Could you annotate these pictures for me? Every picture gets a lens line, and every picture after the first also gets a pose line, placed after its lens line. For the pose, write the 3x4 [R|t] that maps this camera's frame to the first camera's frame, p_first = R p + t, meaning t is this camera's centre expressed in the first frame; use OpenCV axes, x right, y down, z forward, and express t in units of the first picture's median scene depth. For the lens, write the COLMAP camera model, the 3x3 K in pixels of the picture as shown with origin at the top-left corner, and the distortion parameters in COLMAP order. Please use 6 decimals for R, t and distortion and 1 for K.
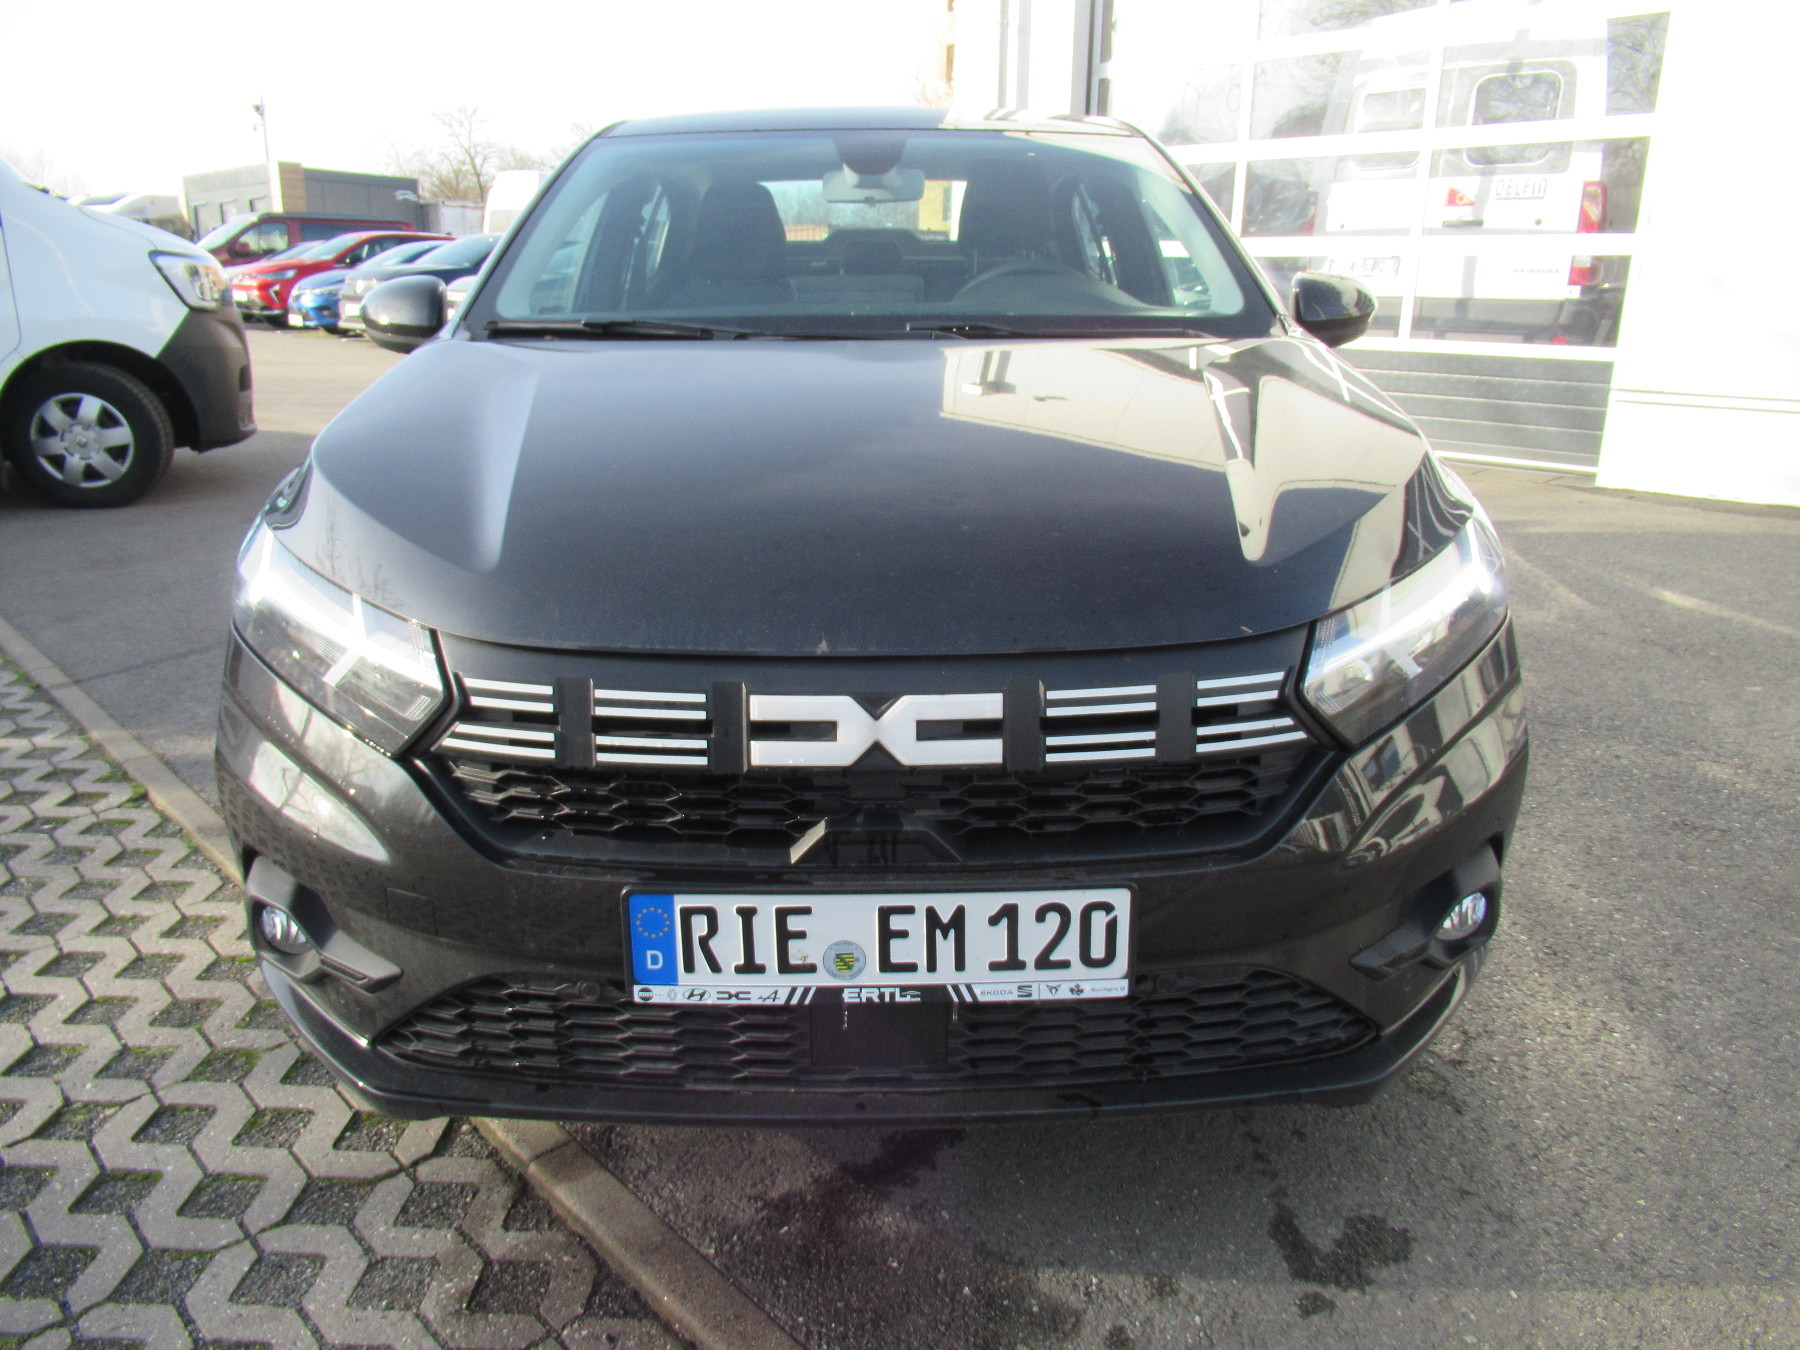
lens RADIAL K [[1346.1, 0, 897.9], [0, 1346.1, 676.8], [0, 0, 1]] dist [-0.007633, 0.002806]
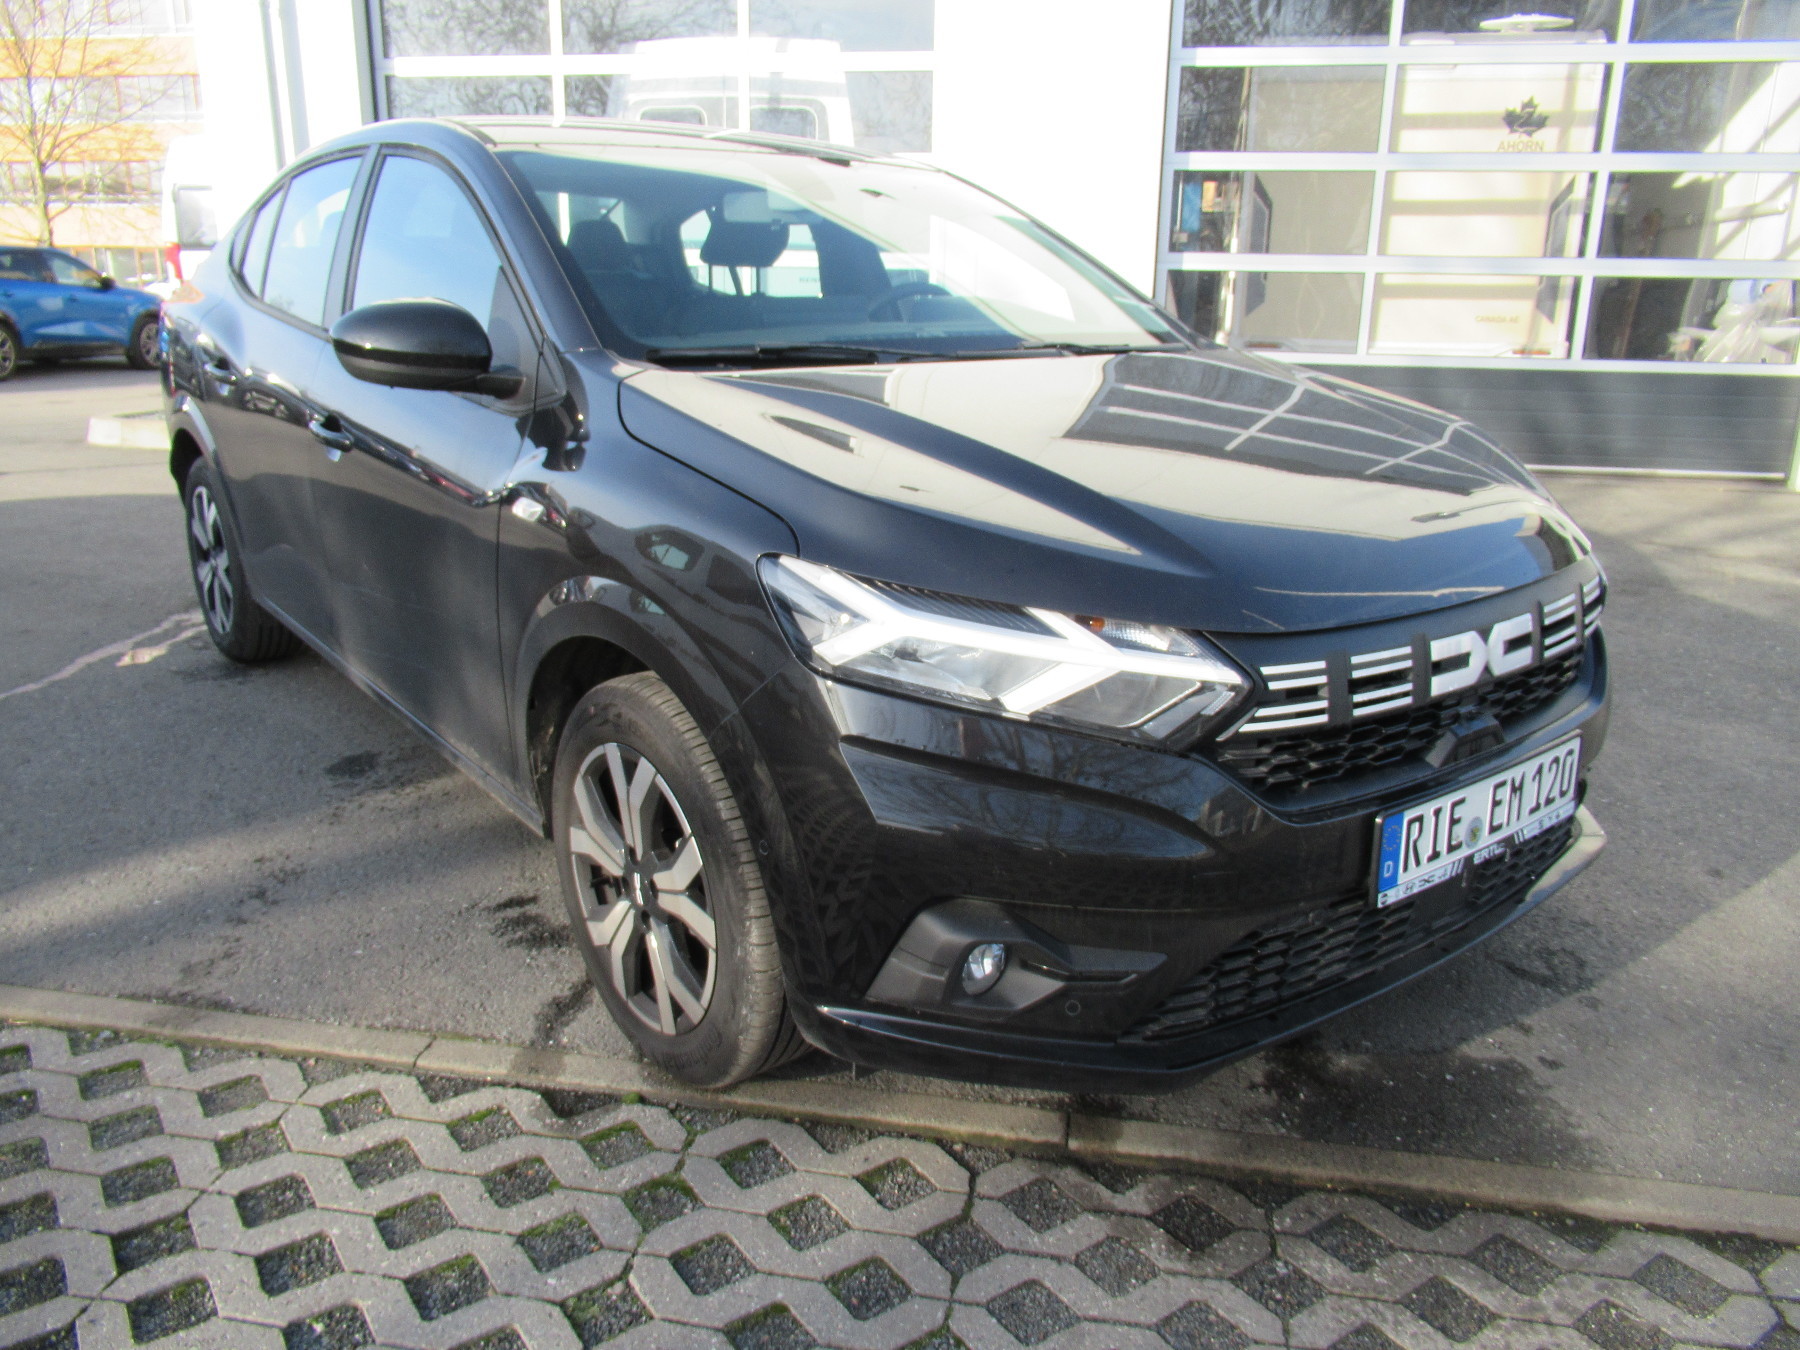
lens RADIAL K [[1346.1, 0, 897.9], [0, 1346.1, 676.8], [0, 0, 1]] dist [-0.007633, 0.002806]
pose [[0.791791, -0.166354, 0.587702, -1.223748], [0.166381, 0.984553, 0.054527, -0.103658], [-0.587695, 0.054609, 0.807238, 0.260116]]
